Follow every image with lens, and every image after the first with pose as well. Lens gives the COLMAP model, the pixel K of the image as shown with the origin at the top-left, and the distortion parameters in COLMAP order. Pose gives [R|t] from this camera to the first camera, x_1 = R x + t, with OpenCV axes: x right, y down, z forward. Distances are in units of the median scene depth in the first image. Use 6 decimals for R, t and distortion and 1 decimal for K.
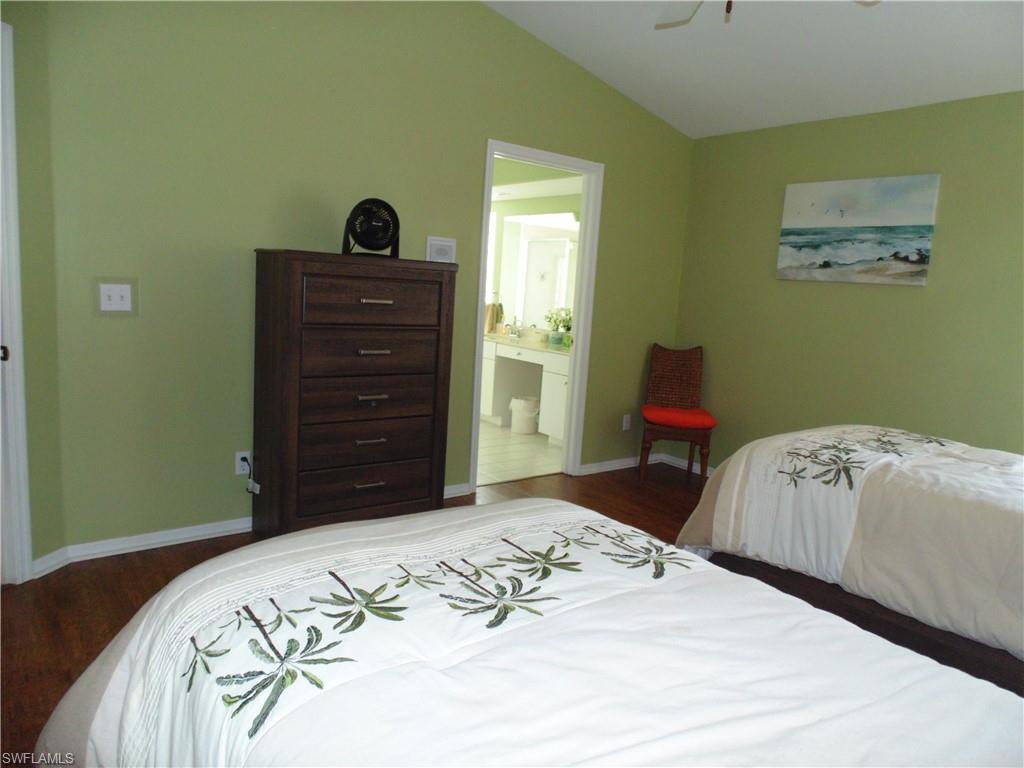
lens RADIAL K [[677.7, 0, 510.9], [0, 677.7, 383.4], [0, 0, 1]] dist [-0.008144, -0.010508]
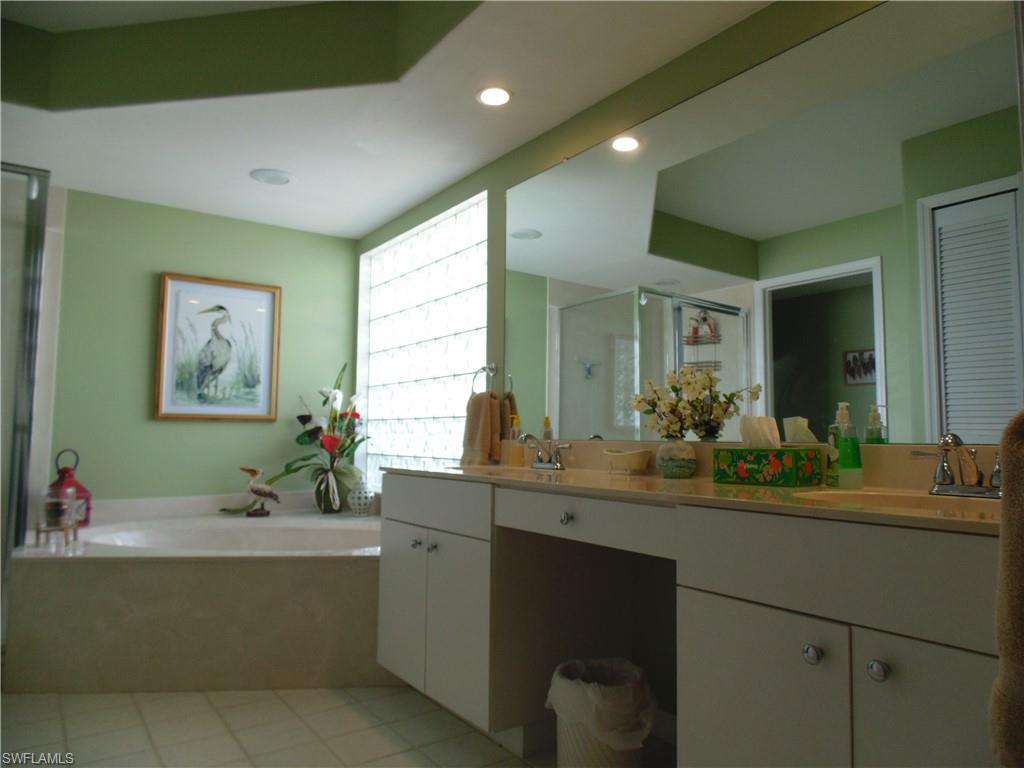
lens RADIAL K [[677.7, 0, 514.2], [0, 677.7, 384.4], [0, 0, 1]] dist [-0.008144, -0.010508]
pose [[0.998292, -0.051013, -0.028479, -0.000493], [0.043319, 0.973376, -0.225083, -0.033388], [0.039203, 0.223465, 0.973923, 0.672510]]
